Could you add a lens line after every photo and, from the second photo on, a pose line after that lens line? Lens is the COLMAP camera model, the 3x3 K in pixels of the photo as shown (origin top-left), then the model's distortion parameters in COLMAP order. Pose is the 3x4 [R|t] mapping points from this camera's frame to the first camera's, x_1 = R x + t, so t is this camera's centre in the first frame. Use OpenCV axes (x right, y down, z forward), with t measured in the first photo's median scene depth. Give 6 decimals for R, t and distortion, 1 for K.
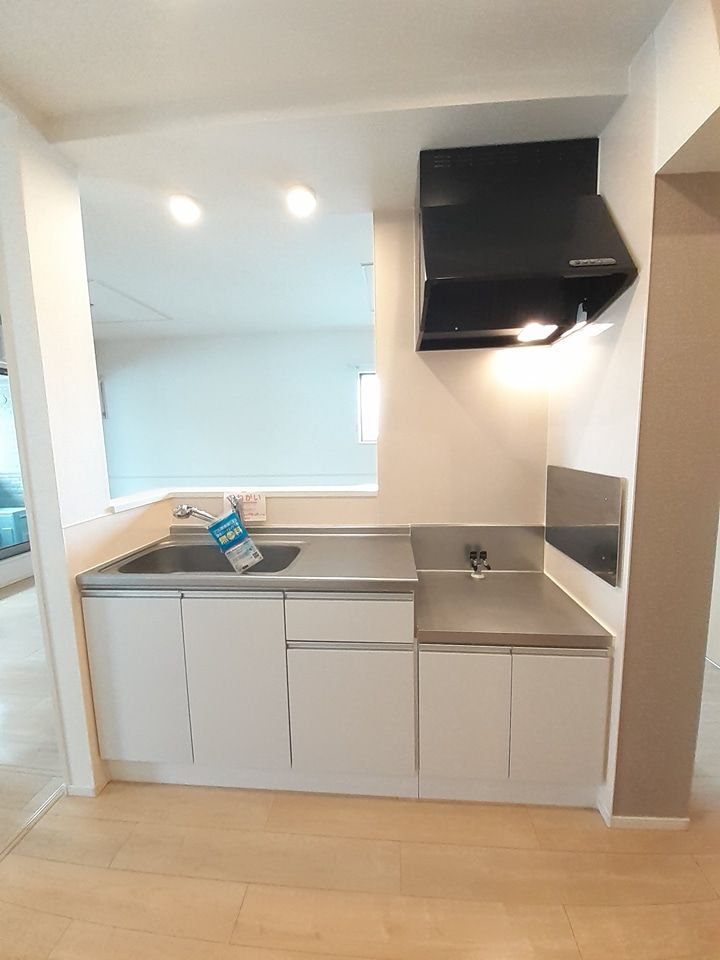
lens RADIAL K [[382.7, 0, 367.0], [0, 382.7, 484.6], [0, 0, 1]] dist [-0.000833, -0.000425]
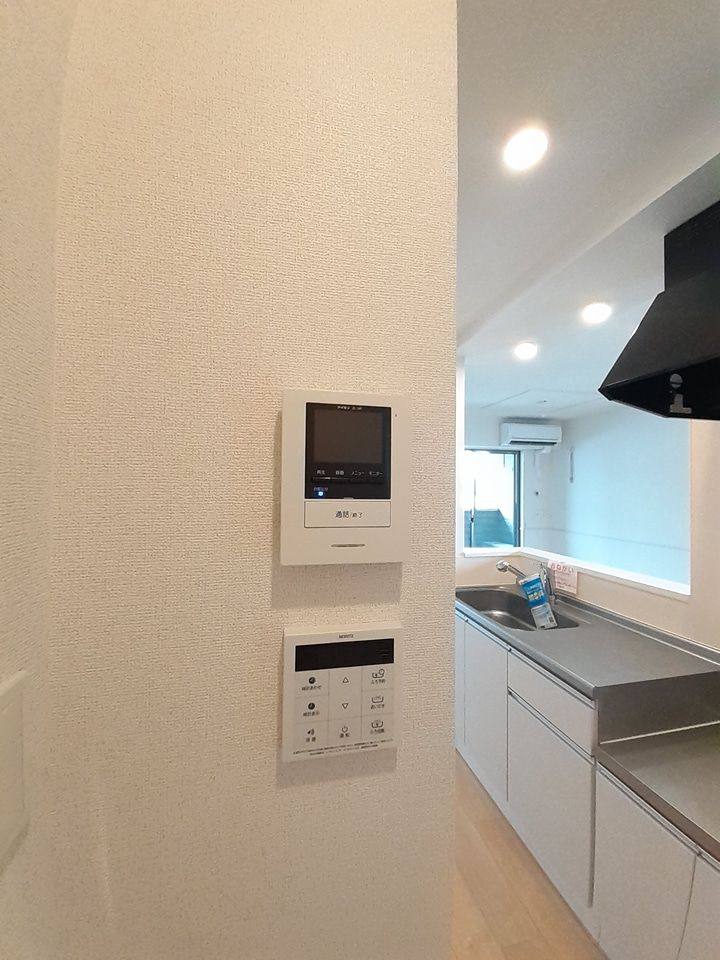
lens RADIAL K [[382.7, 0, 357.5], [0, 382.7, 484.1], [0, 0, 1]] dist [-0.000833, -0.000425]
pose [[0.295088, 0.010863, -0.955408, 0.627777], [-0.130307, 0.991050, -0.028979, -0.108038], [0.946543, 0.133048, 0.293863, 0.069006]]
